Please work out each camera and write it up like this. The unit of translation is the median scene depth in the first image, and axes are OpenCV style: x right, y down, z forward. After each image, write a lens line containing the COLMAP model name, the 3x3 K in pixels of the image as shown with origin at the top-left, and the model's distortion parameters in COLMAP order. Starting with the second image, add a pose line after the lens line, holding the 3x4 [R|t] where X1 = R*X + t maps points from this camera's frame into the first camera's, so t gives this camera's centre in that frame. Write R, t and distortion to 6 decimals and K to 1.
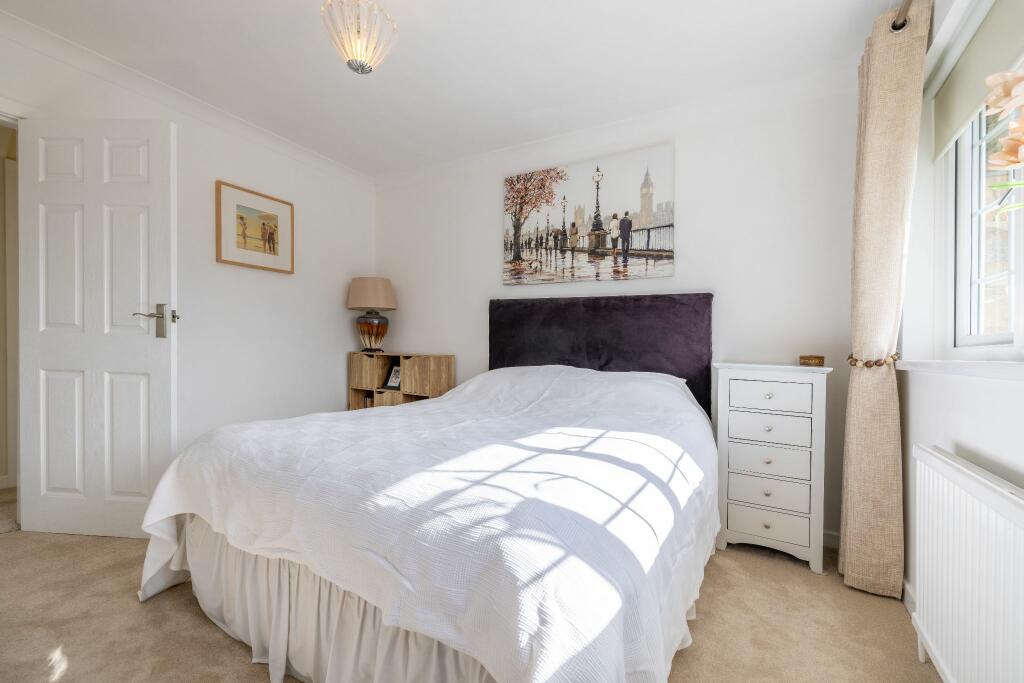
lens RADIAL K [[434.0, 0, 510.7], [0, 434.0, 350.2], [0, 0, 1]] dist [0.001320, 0.000375]
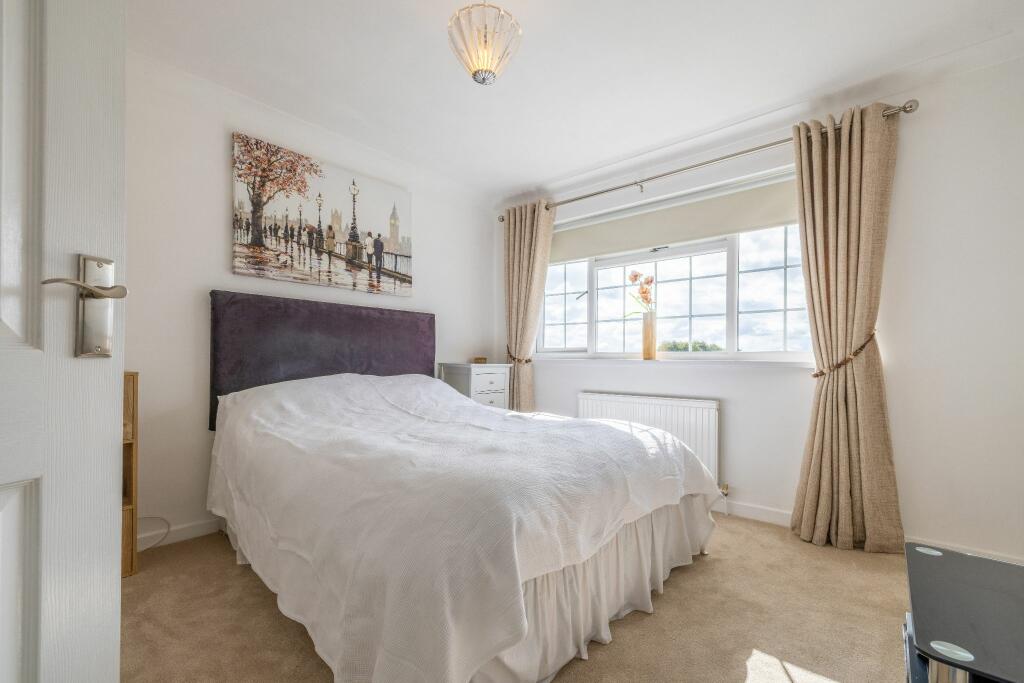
lens RADIAL K [[434.0, 0, 510.9], [0, 434.0, 346.0], [0, 0, 1]] dist [0.001320, 0.000375]
pose [[0.187495, -0.004424, 0.982256, -0.730505], [-0.000234, 0.999990, 0.004548, -0.030199], [-0.982266, -0.001083, 0.187492, 0.423251]]
